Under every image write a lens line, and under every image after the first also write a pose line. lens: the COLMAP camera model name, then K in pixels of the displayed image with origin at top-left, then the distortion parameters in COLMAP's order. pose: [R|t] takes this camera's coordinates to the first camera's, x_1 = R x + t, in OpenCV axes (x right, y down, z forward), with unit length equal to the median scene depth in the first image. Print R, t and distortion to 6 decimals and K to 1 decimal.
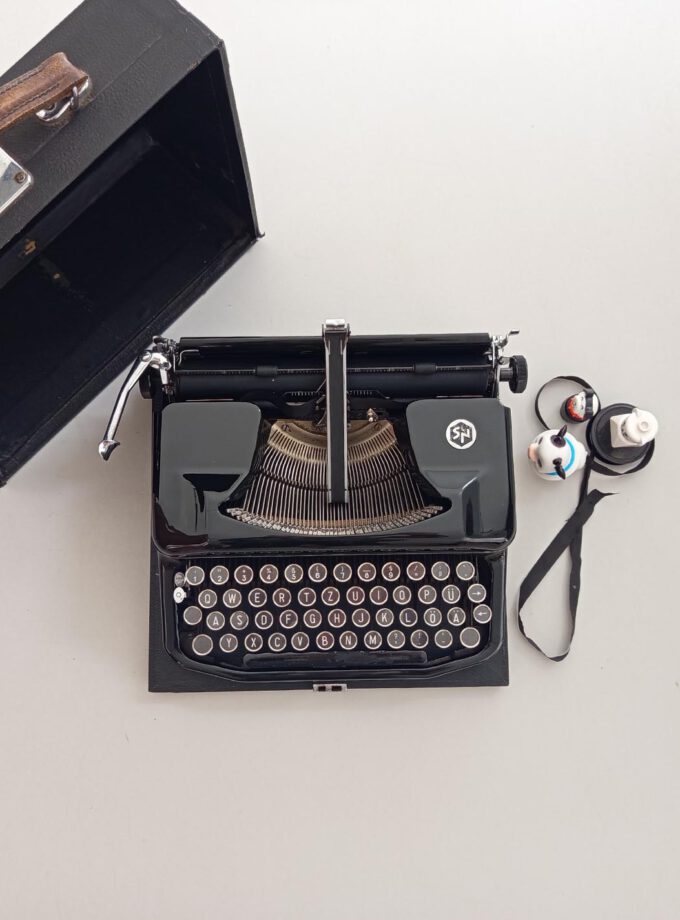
lens RADIAL K [[858.9, 0, 343.5], [0, 858.9, 442.4], [0, 0, 1]] dist [0.035823, 0.000000]
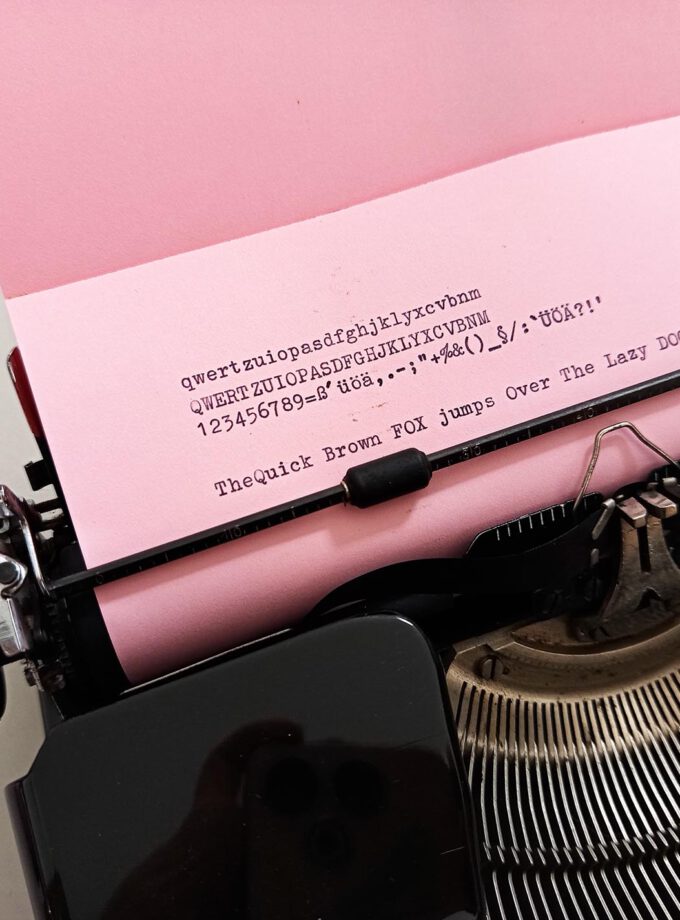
lens RADIAL K [[858.9, 0, 340.1], [0, 858.9, 456.4], [0, 0, 1]] dist [0.035823, 0.000000]
pose [[0.944506, -0.304847, 0.122377, -0.133613], [0.325179, 0.920461, -0.216819, -0.036686], [-0.046546, 0.244582, 0.968511, 0.738445]]
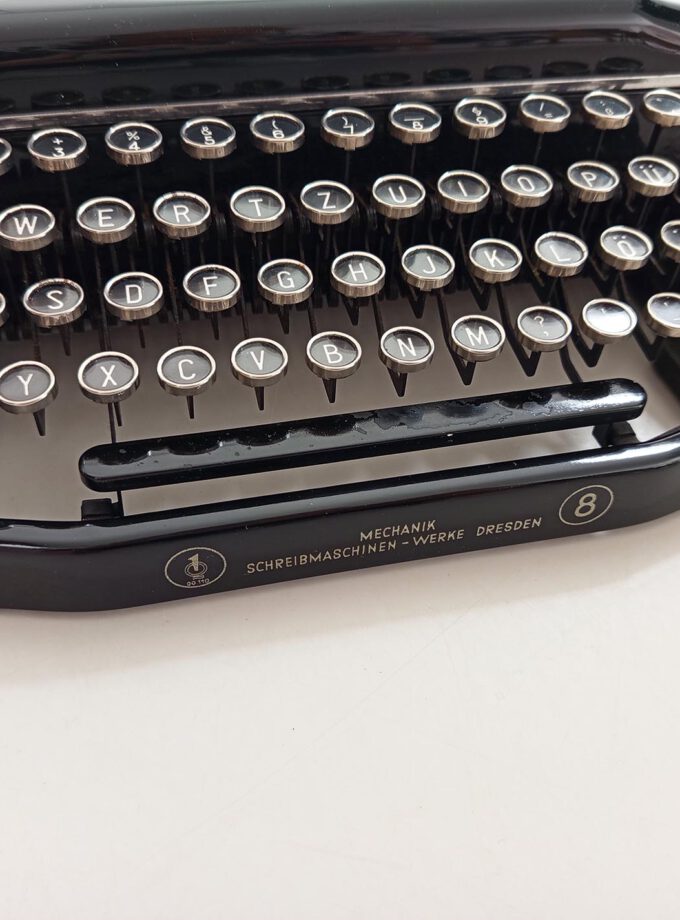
lens RADIAL K [[858.9, 0, 338.6], [0, 858.9, 462.7], [0, 0, 1]] dist [0.035823, 0.000000]
pose [[0.979581, -0.143588, 0.140728, -0.073579], [0.196921, 0.826387, -0.527548, 0.448082], [-0.040546, 0.544488, 0.837788, 0.777637]]
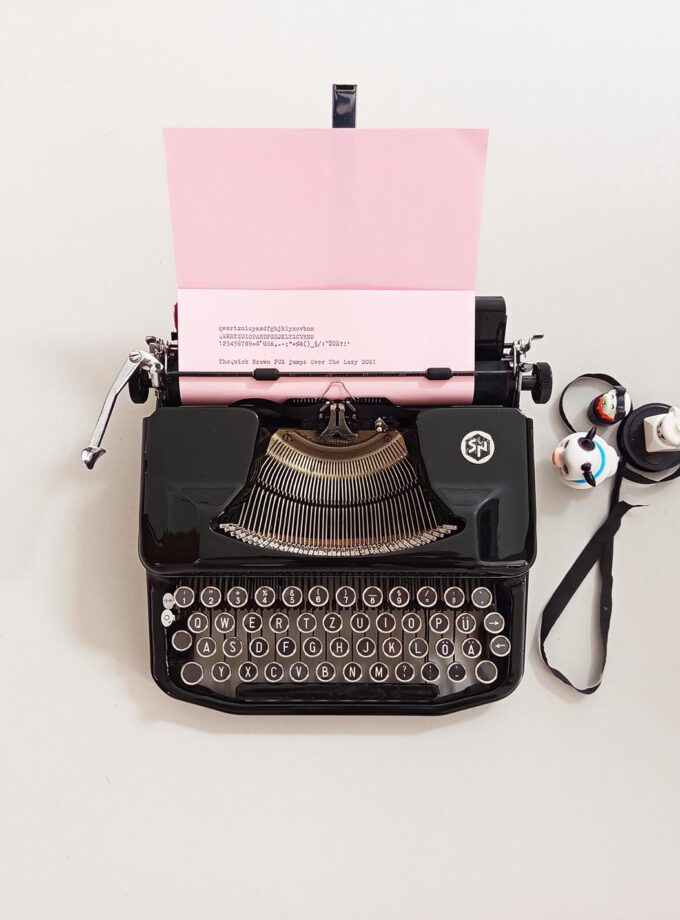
lens RADIAL K [[858.9, 0, 346.7], [0, 858.9, 455.4], [0, 0, 1]] dist [0.035823, 0.000000]
pose [[0.999607, 0.014845, -0.023796, 0.019378], [-0.015445, 0.999563, -0.025206, 0.024705], [0.023411, 0.025564, 0.999399, 0.085368]]
